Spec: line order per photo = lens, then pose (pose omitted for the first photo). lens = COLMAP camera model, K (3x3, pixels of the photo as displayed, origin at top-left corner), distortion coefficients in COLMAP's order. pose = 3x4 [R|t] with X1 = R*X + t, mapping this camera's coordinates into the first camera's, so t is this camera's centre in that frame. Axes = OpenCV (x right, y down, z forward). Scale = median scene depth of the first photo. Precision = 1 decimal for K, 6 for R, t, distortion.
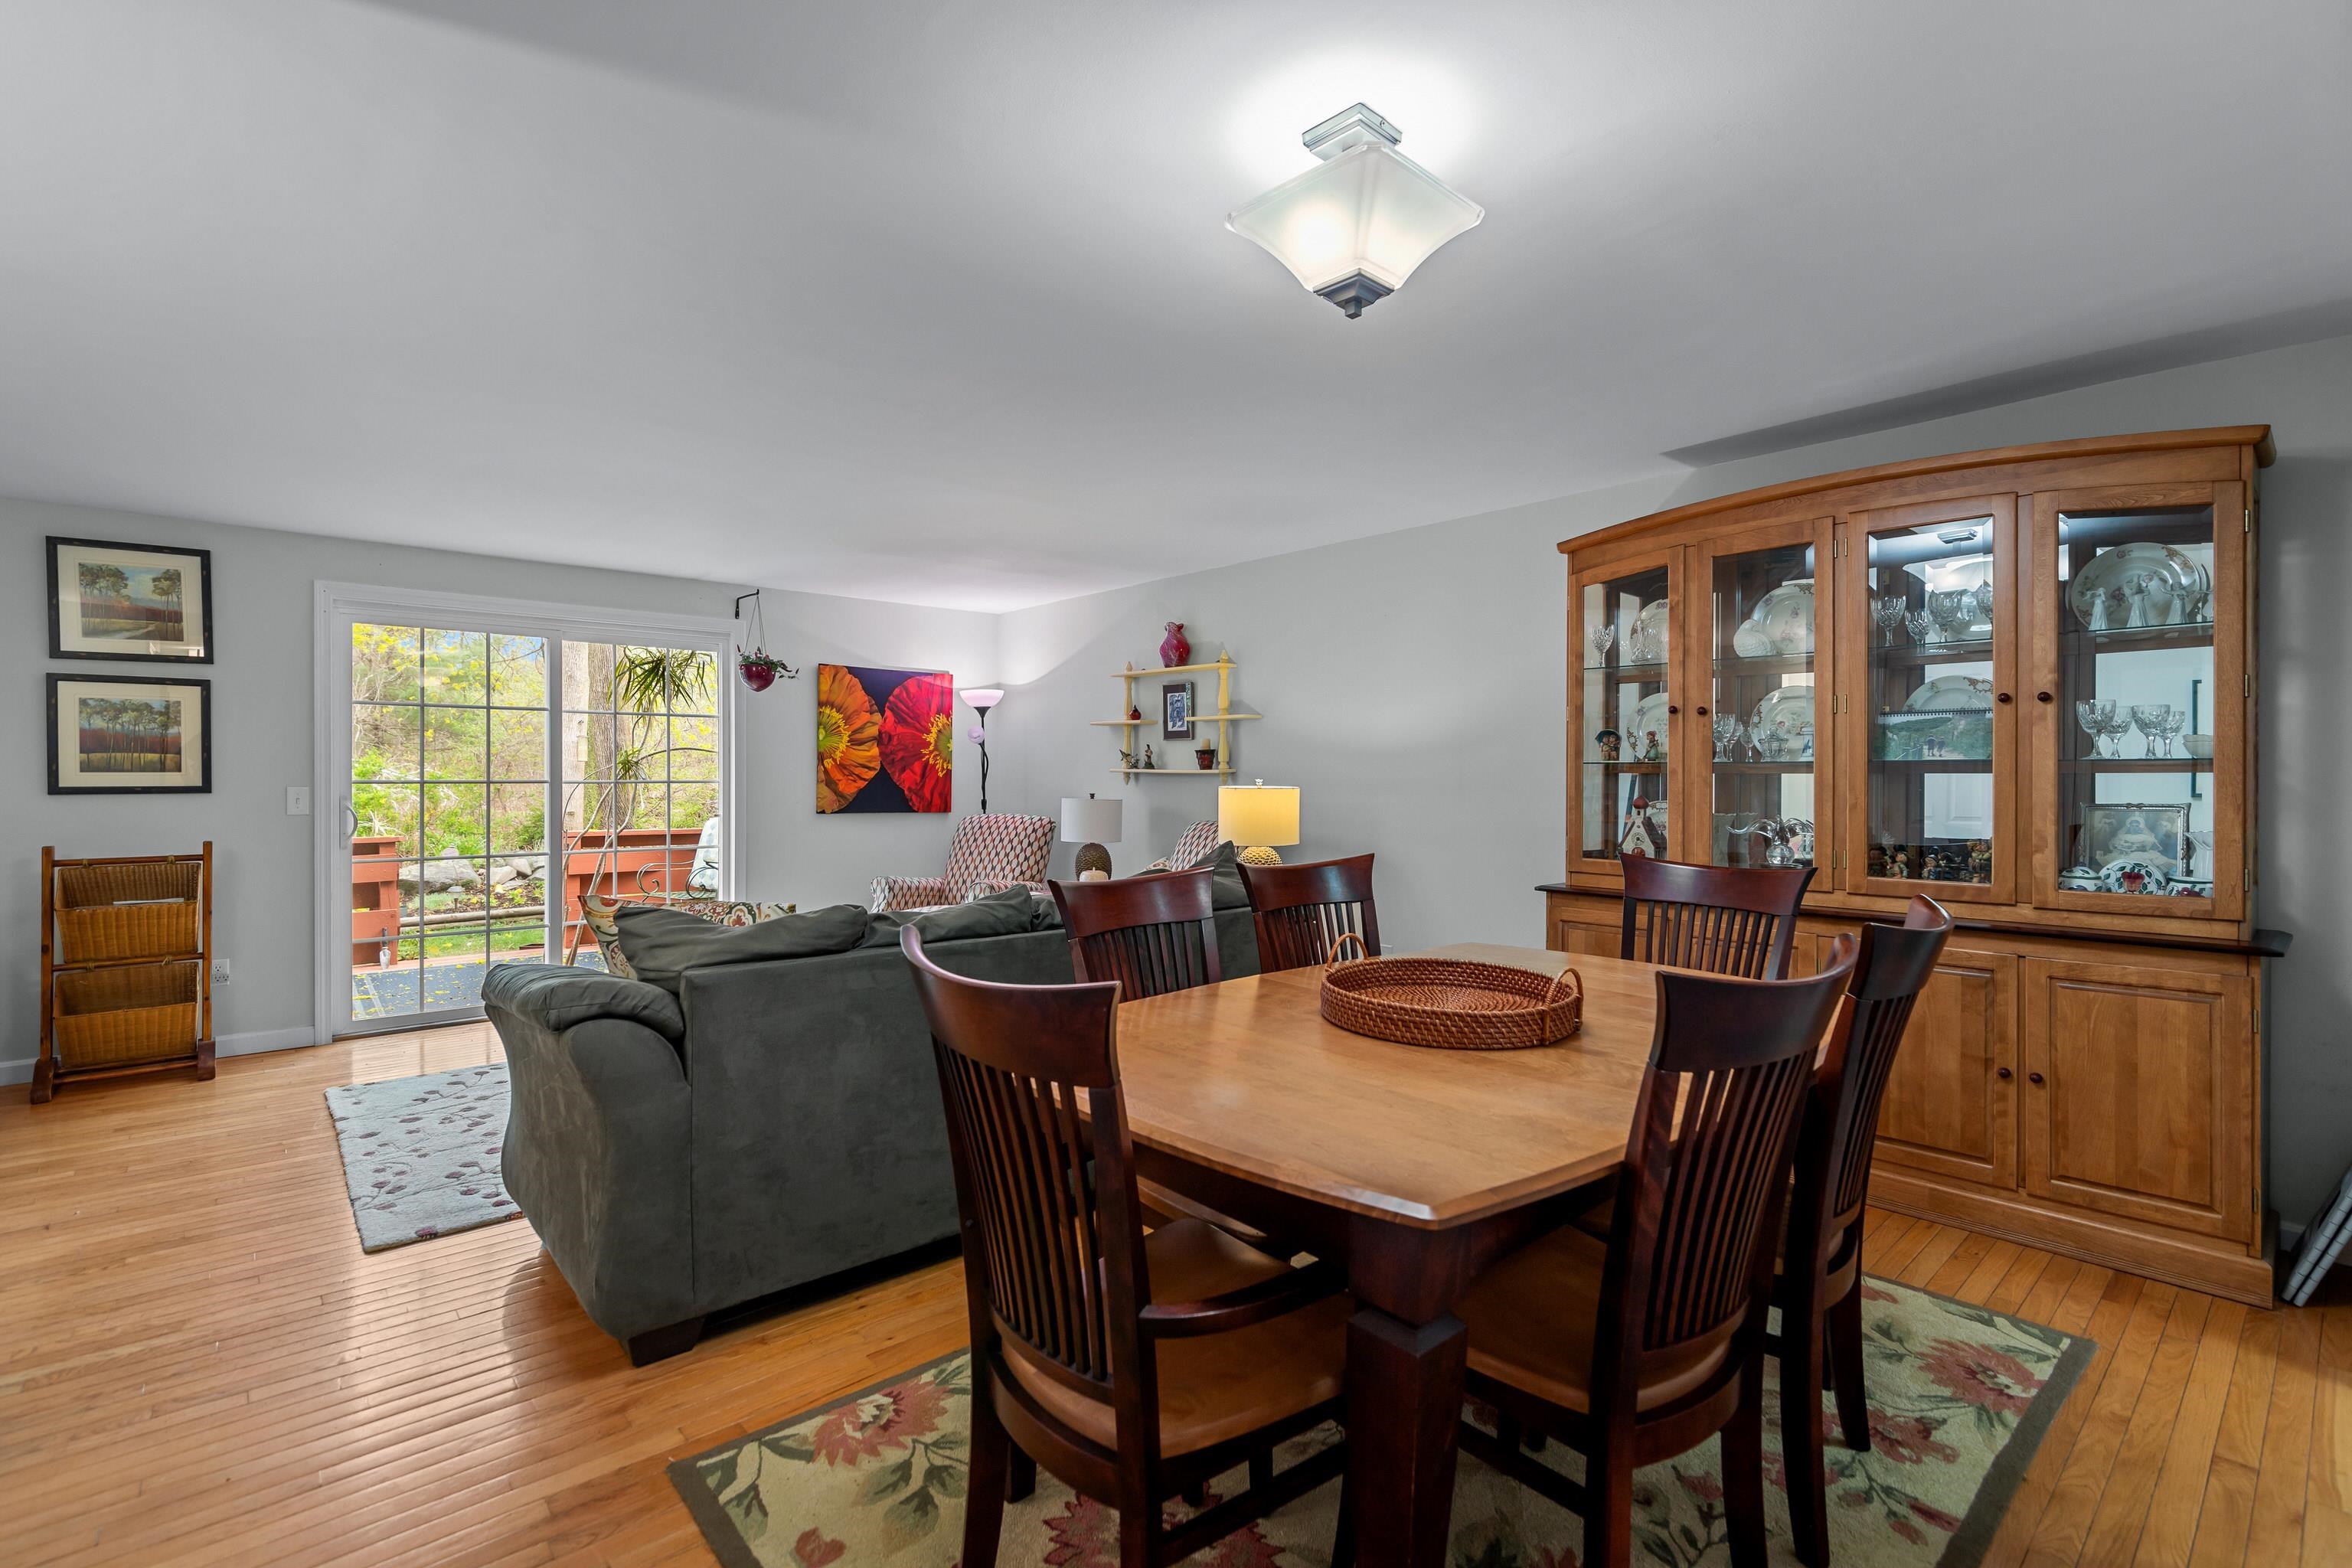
lens RADIAL K [[1061.5, 0, 1176.0], [0, 1061.5, 784.0], [0, 0, 1]] dist [-0.003183, -0.000627]
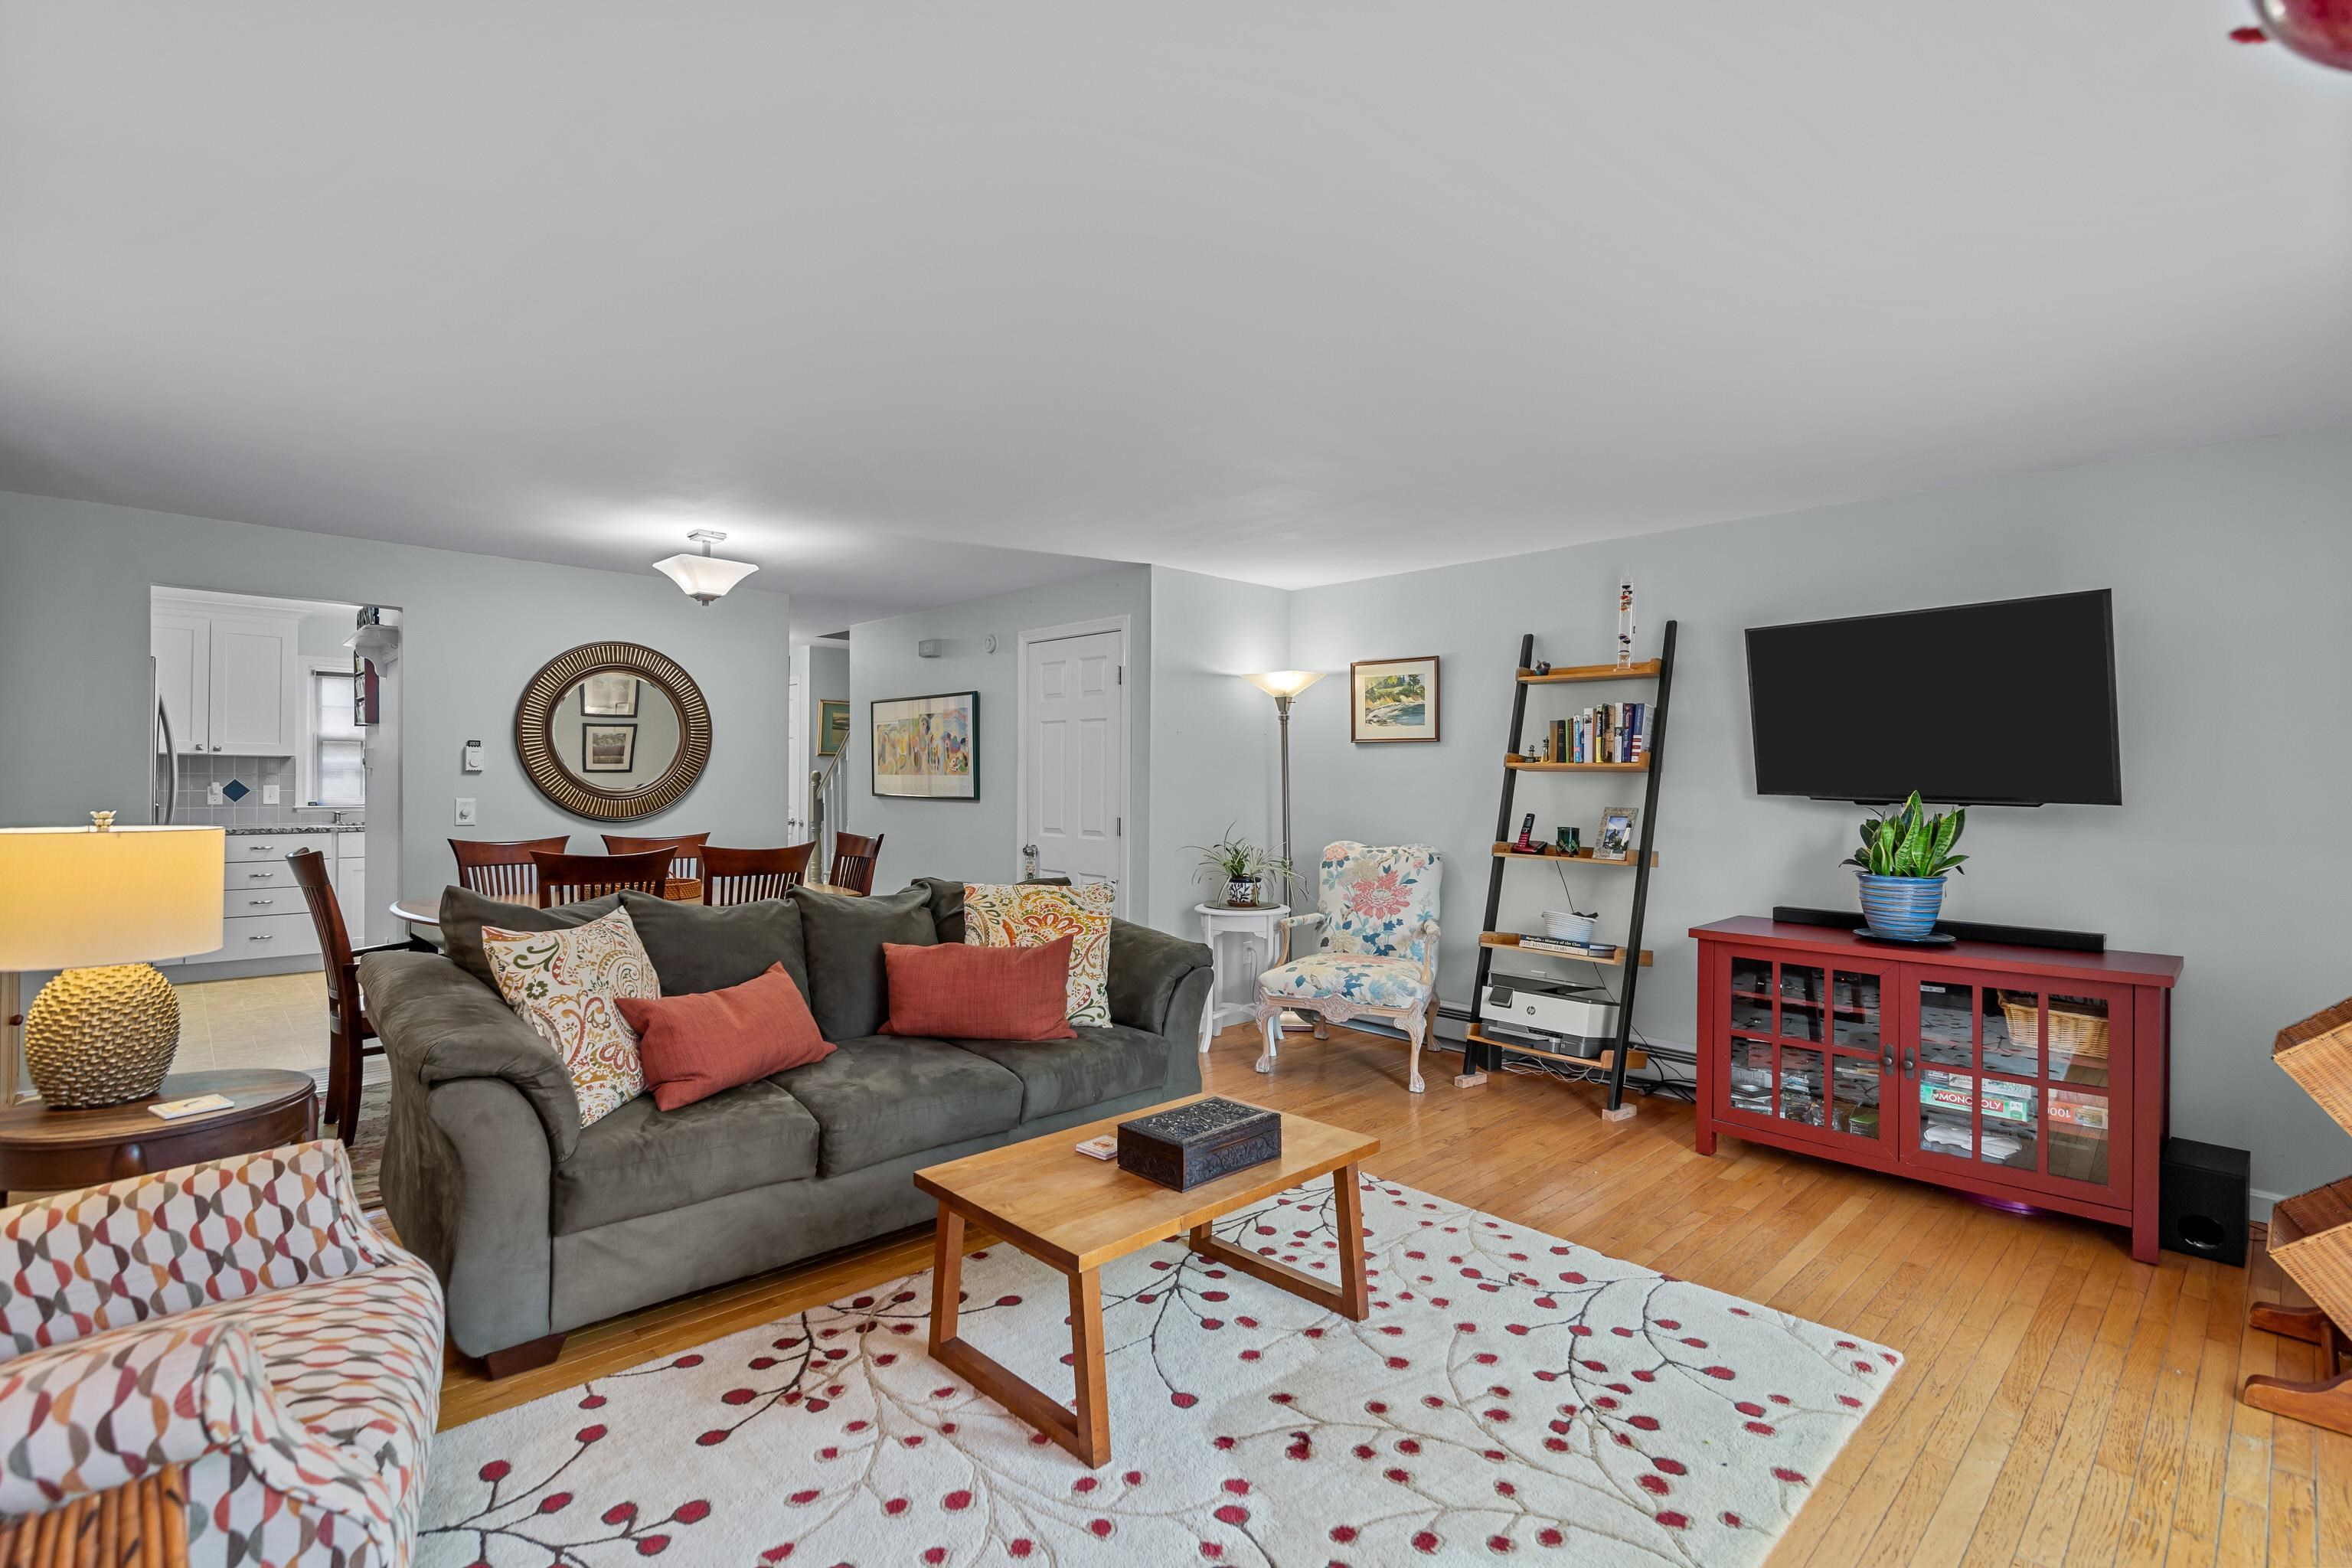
lens RADIAL K [[1061.5, 0, 1176.0], [0, 1061.5, 784.0], [0, 0, 1]] dist [-0.003183, -0.000627]
pose [[-0.999689, -0.006510, -0.024090, -0.308974], [-0.006692, 0.999949, 0.007503, -0.020482], [0.024040, 0.007662, -0.999682, 1.246046]]
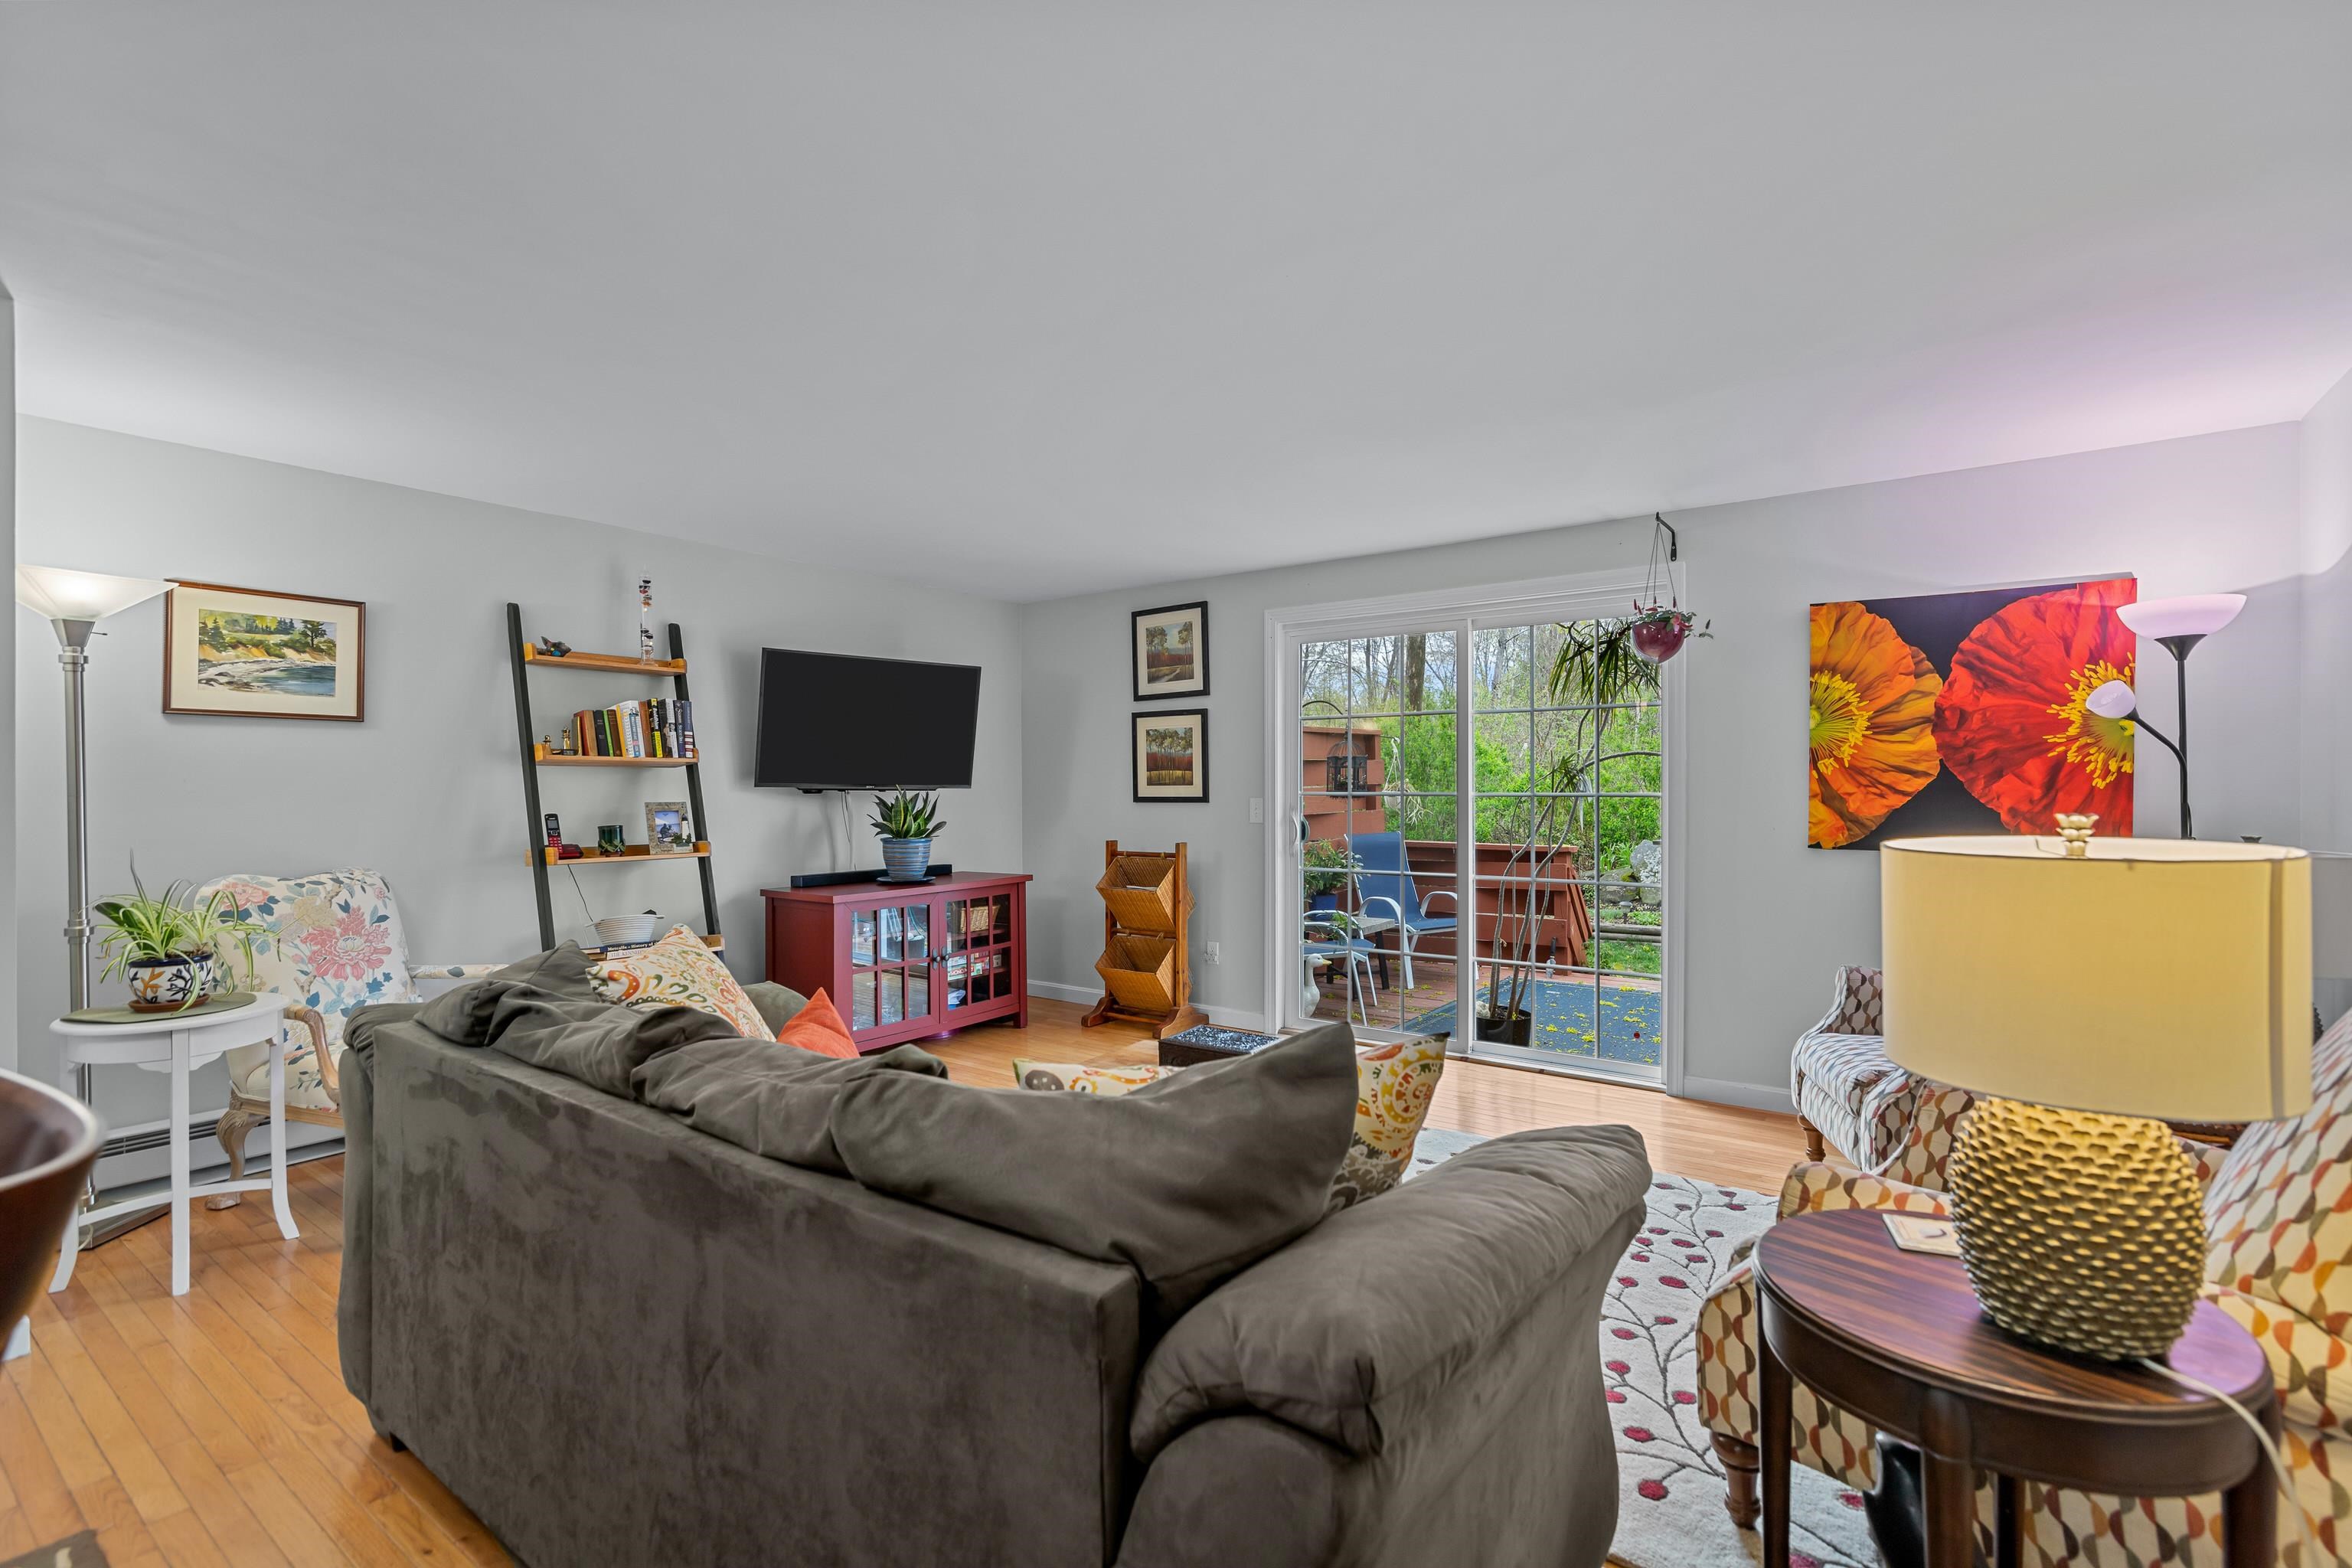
lens RADIAL K [[1087.8, 0, 1160.1], [0, 1087.8, 779.8], [0, 0, 1]] dist [0.001972, 0.000578]
pose [[0.198562, -0.001587, -0.980087, 0.255562], [0.000949, 0.999999, -0.001427, -0.013877], [0.980088, -0.000647, 0.198564, 0.625521]]
